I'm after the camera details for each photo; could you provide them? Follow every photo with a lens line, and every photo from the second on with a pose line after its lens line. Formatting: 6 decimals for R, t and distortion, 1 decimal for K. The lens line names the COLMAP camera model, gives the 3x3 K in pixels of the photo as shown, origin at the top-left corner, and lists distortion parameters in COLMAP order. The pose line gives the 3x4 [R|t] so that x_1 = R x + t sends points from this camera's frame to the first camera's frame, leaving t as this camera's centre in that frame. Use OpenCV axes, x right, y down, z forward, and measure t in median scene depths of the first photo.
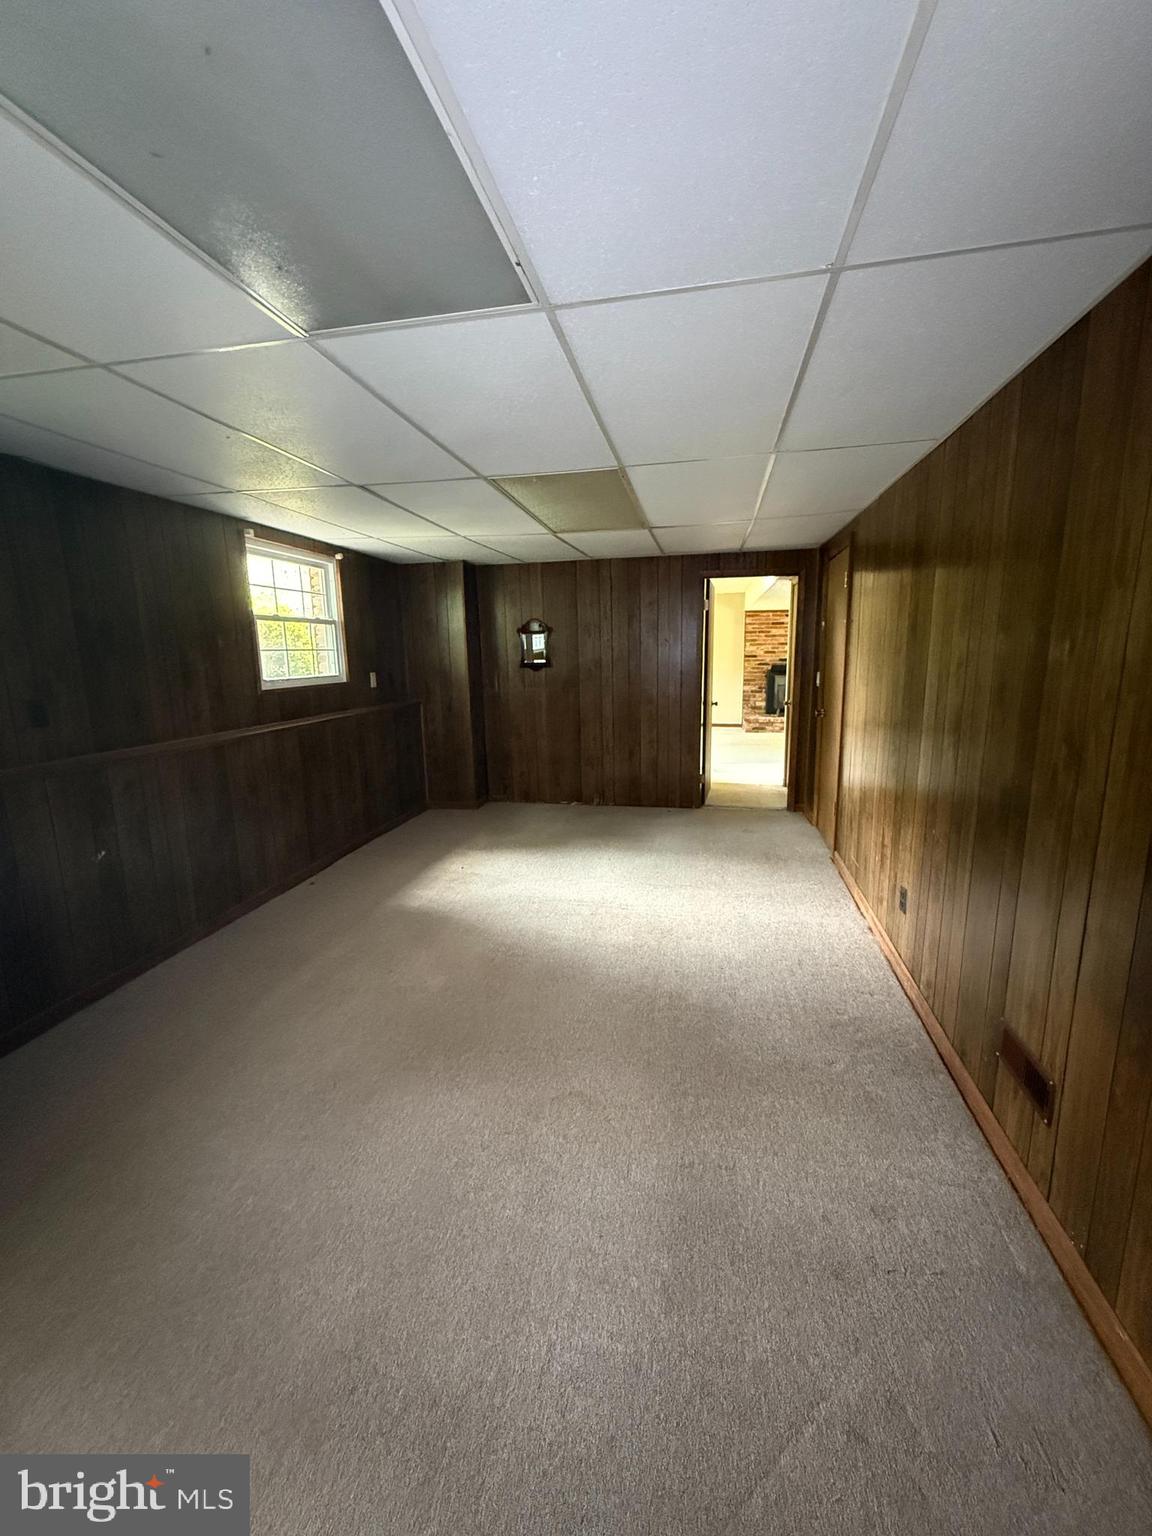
lens RADIAL K [[612.7, 0, 576.0], [0, 612.7, 768.0], [0, 0, 1]] dist [0.000458, 0.000052]
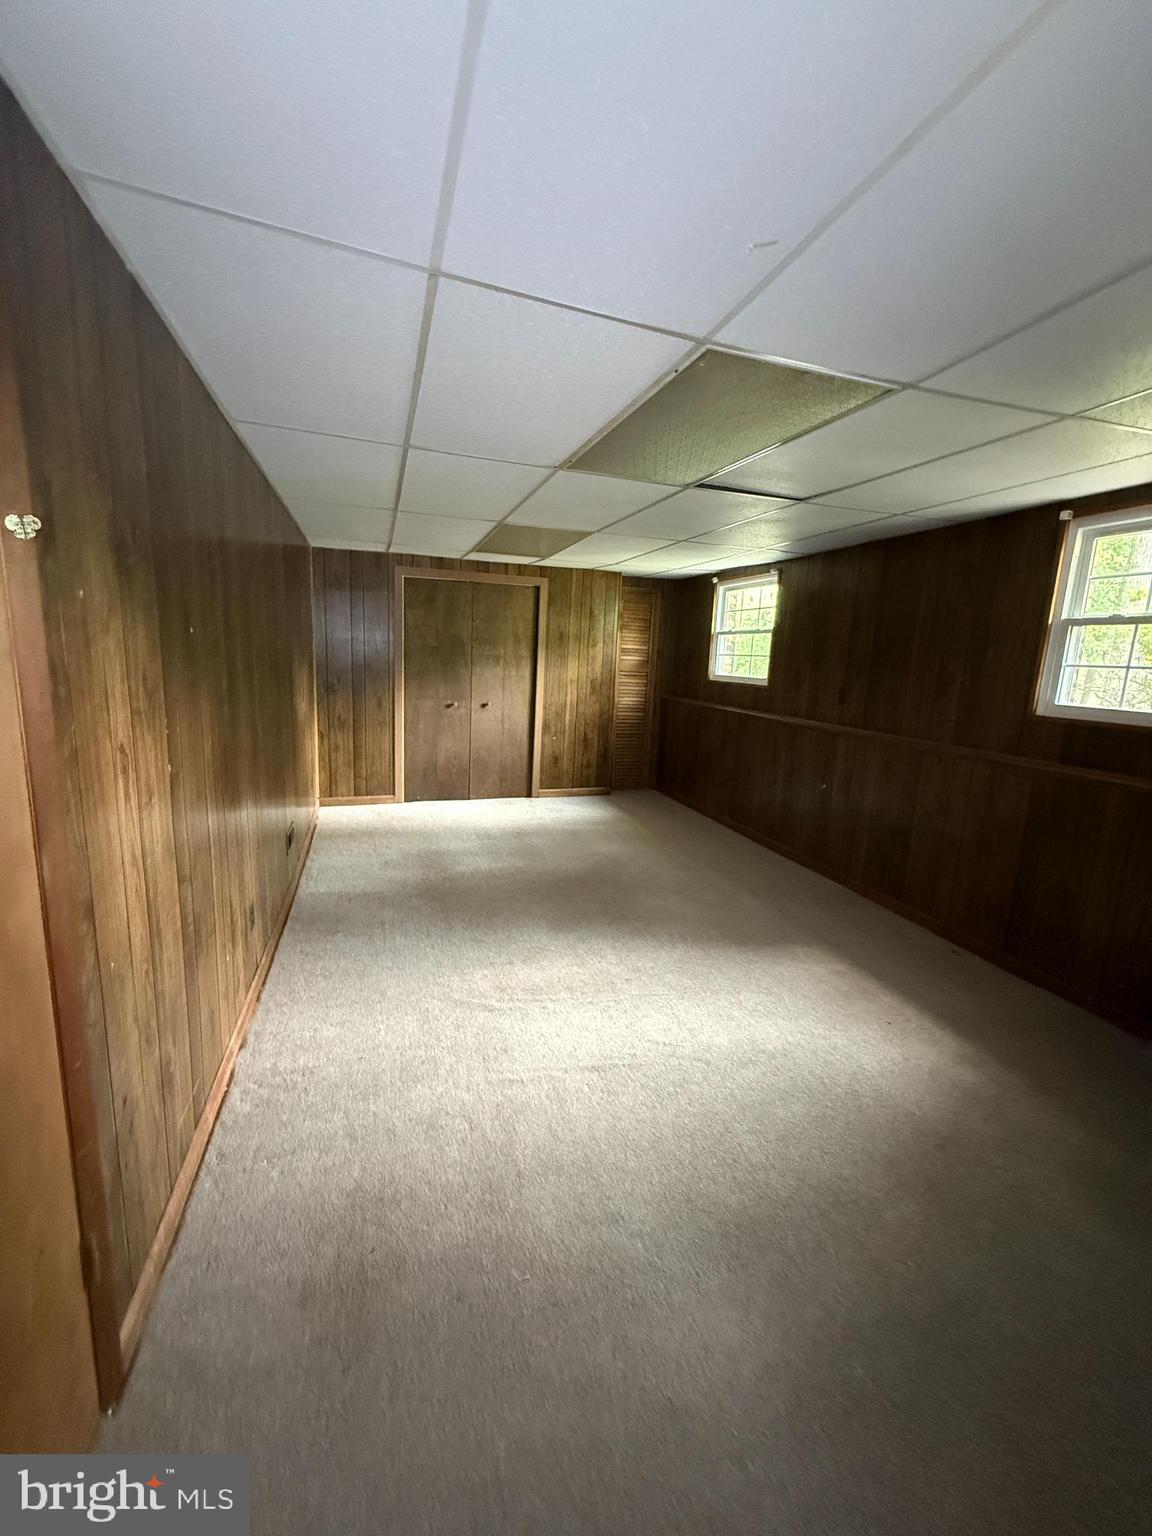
lens RADIAL K [[612.7, 0, 576.0], [0, 612.7, 768.0], [0, 0, 1]] dist [0.000458, 0.000052]
pose [[-0.873656, 0.070477, -0.481412, 0.404489], [-0.115109, 0.931423, 0.345254, -0.276854], [0.472731, 0.357048, -0.805631, 1.428087]]
